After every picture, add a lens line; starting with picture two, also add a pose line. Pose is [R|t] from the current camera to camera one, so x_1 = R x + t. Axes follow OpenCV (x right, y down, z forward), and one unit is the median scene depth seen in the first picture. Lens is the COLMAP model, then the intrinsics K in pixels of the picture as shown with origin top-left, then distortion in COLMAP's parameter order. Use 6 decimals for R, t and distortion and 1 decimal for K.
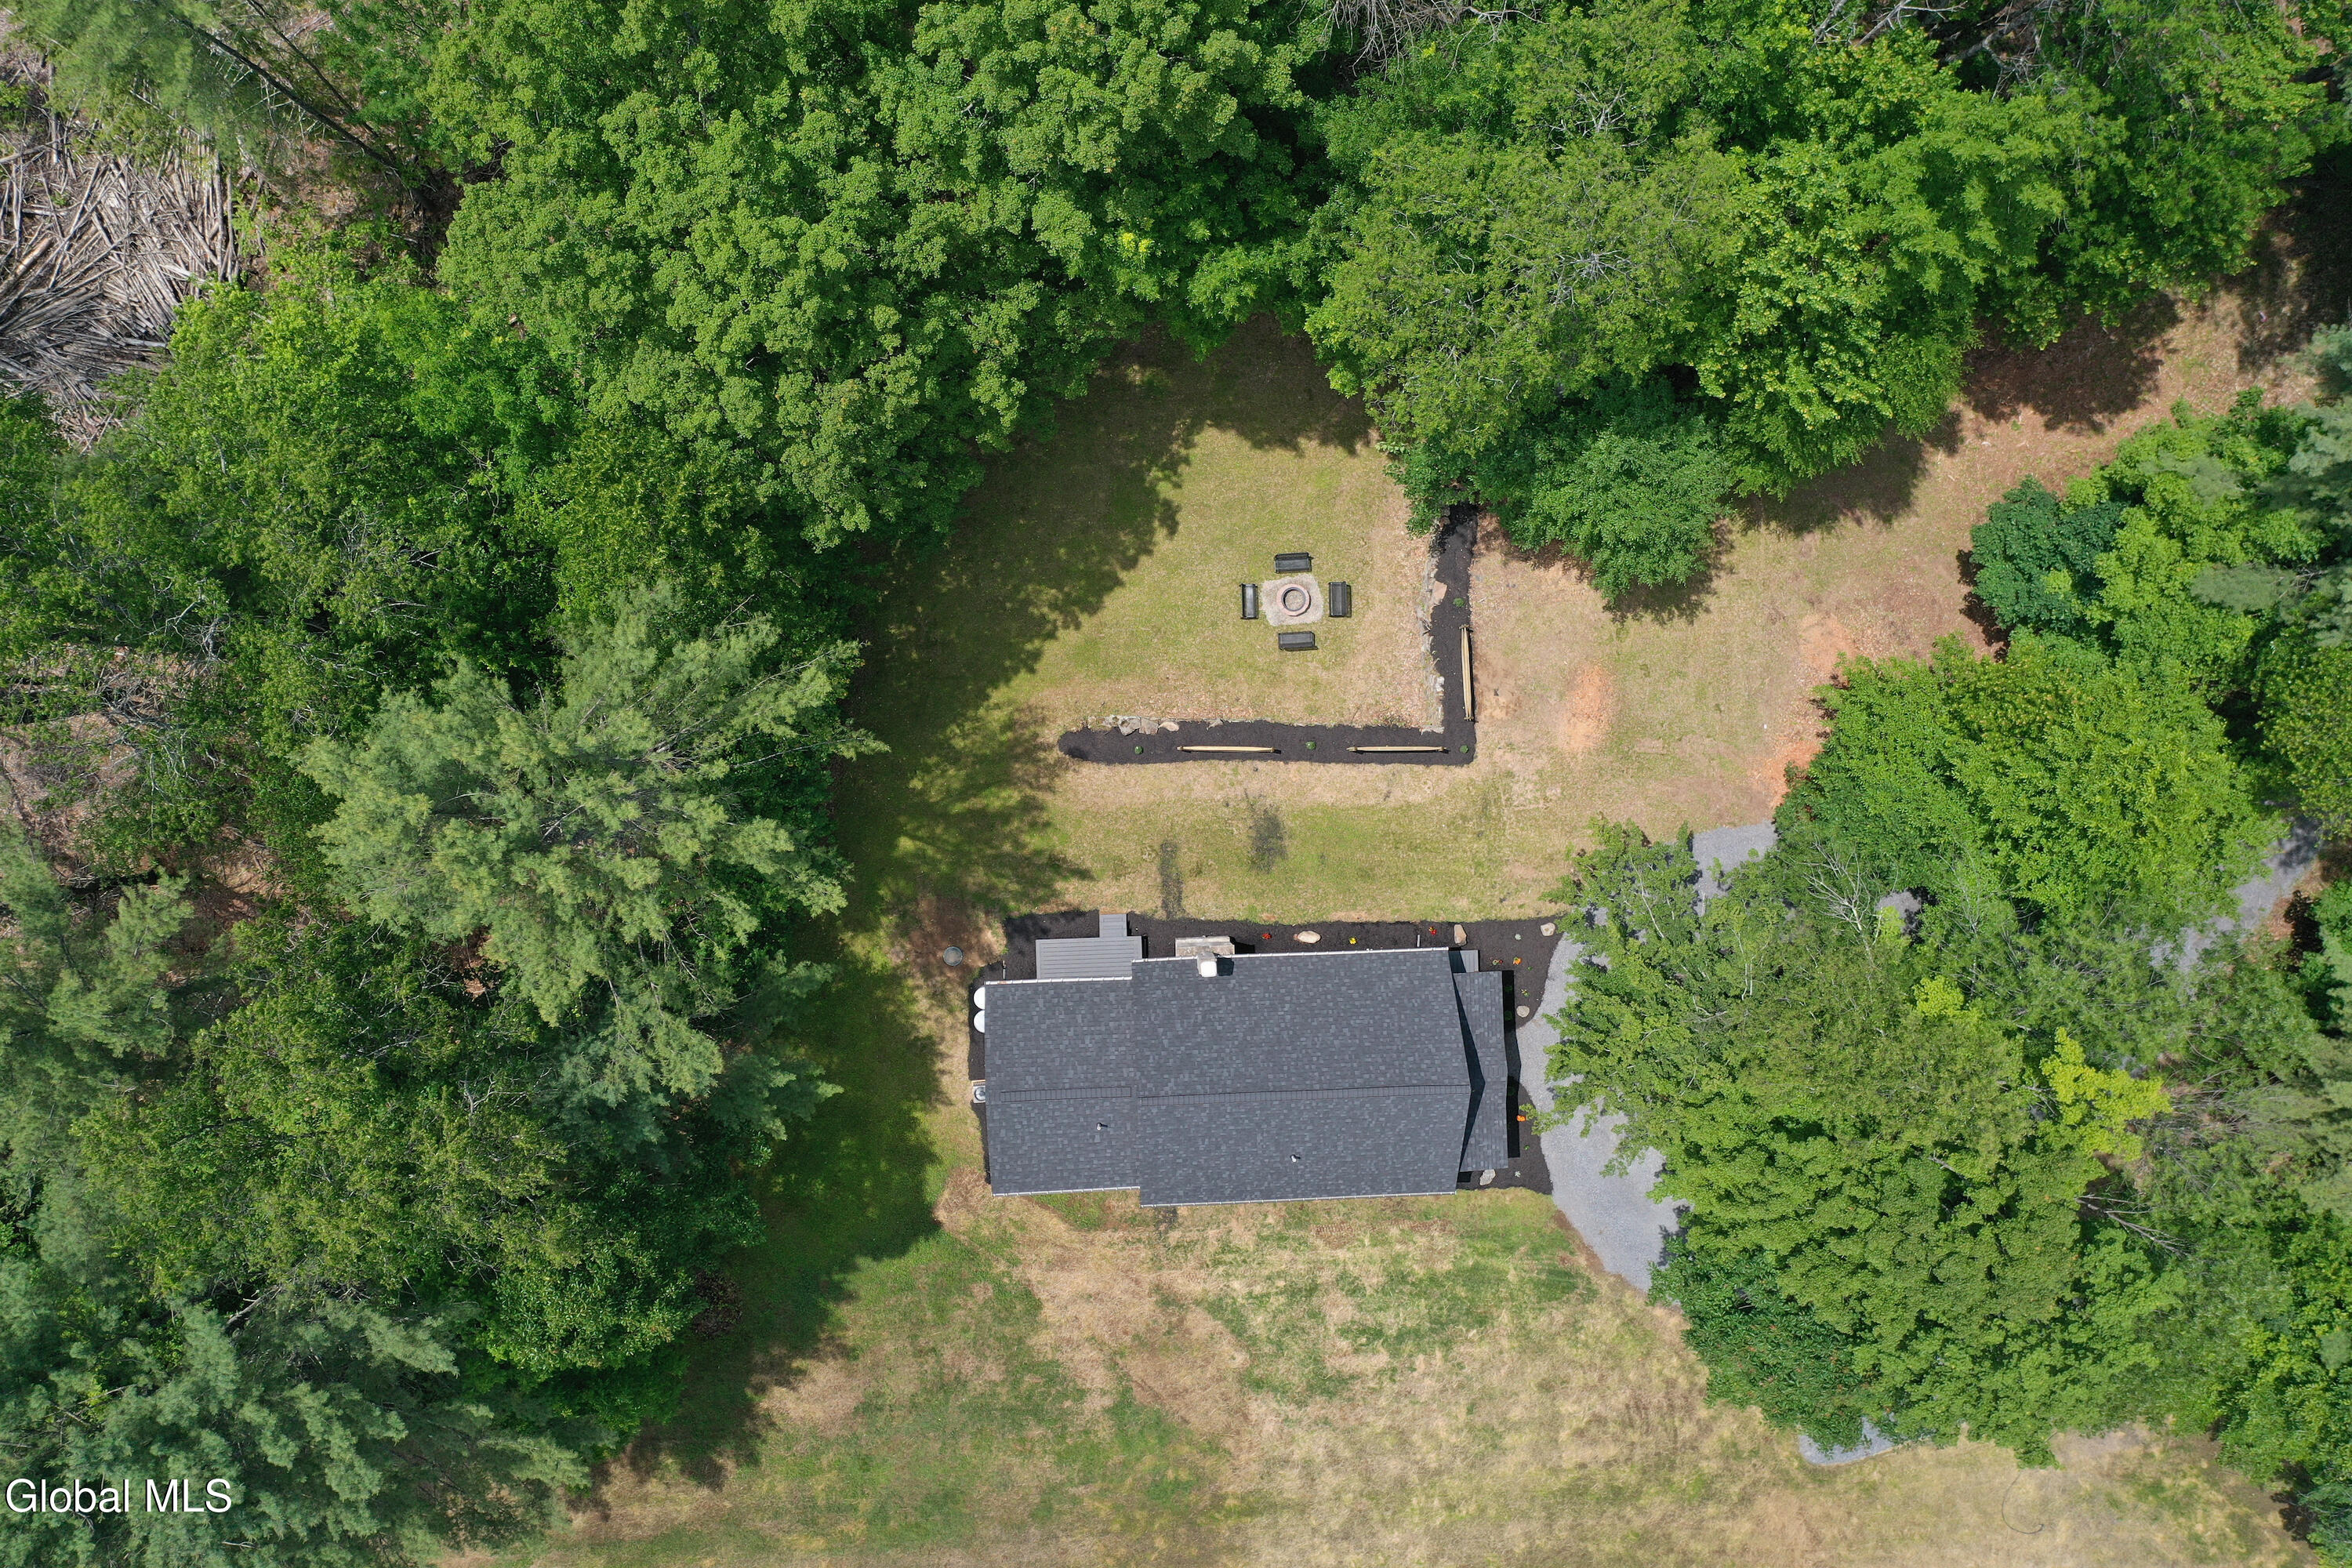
lens RADIAL K [[1857.1, 0, 1181.2], [0, 1857.1, 791.3], [0, 0, 1]] dist [0.020631, -0.003901]
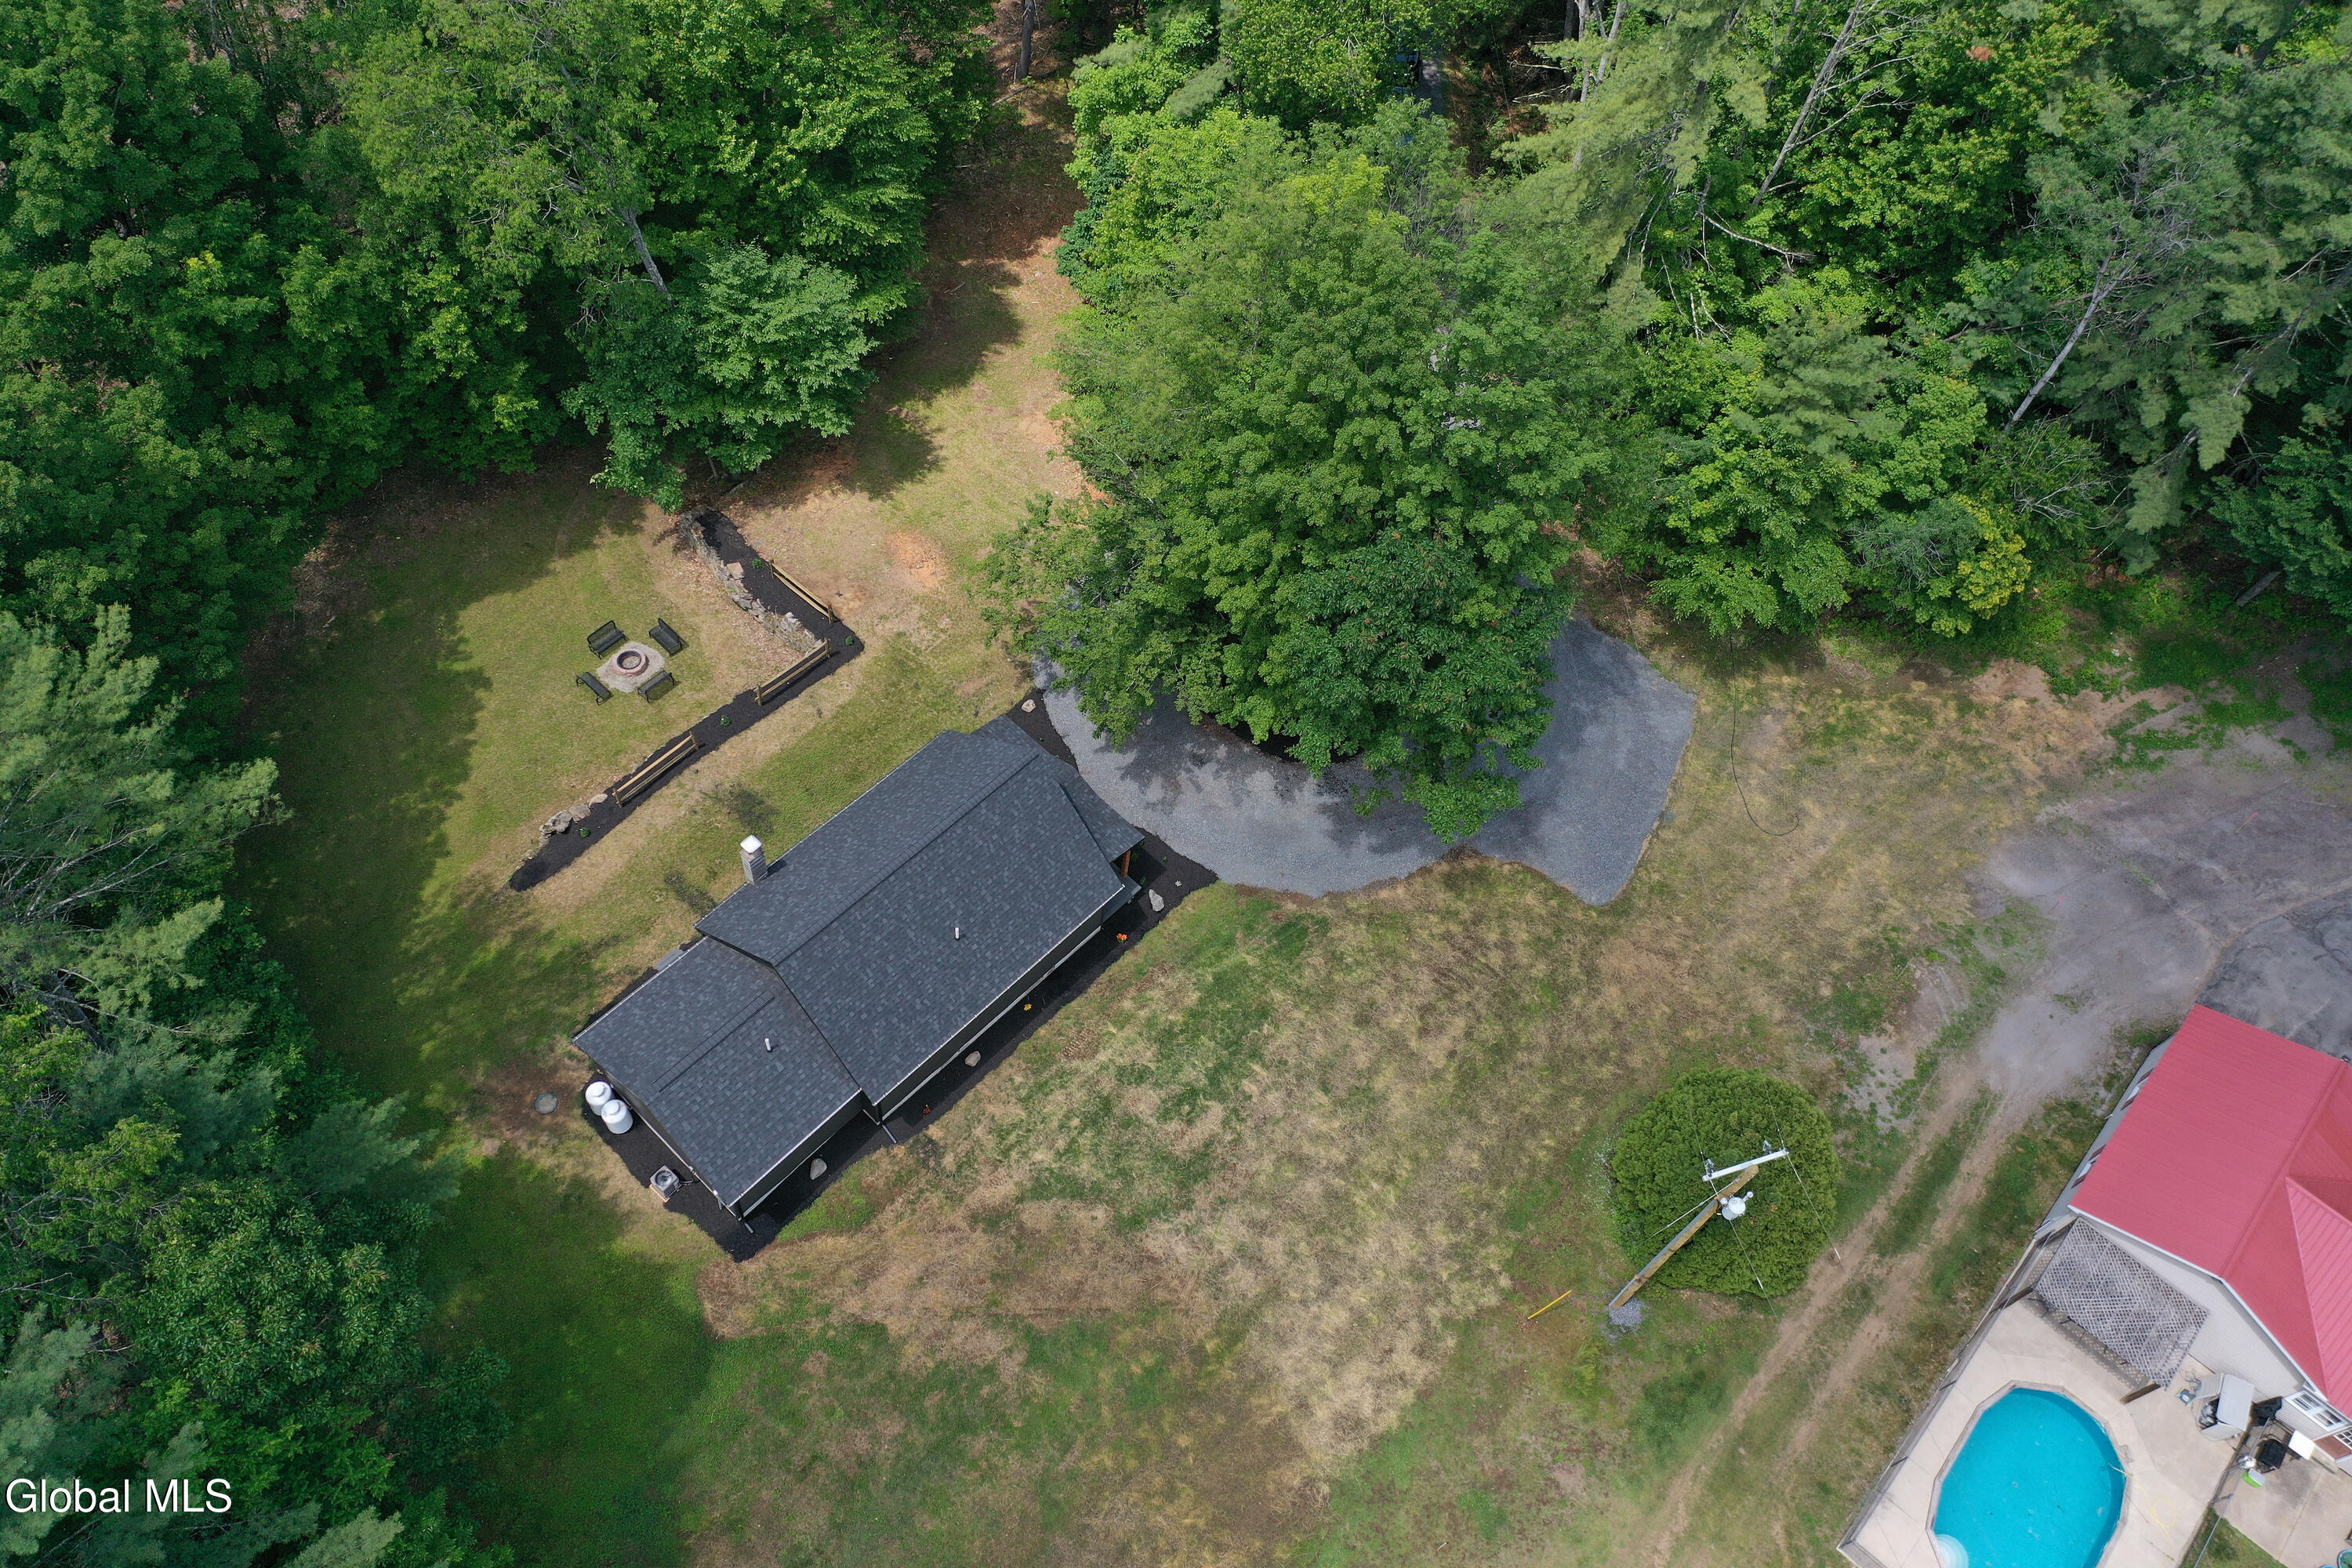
lens RADIAL K [[1864.9, 0, 1169.6], [0, 1864.9, 781.9], [0, 0, 1]] dist [0.013628, -0.001670]
pose [[0.711921, -0.580975, 0.394508, -0.172582], [0.700075, 0.631418, -0.333477, 0.492040], [-0.055358, 0.513595, 0.856245, 0.148021]]
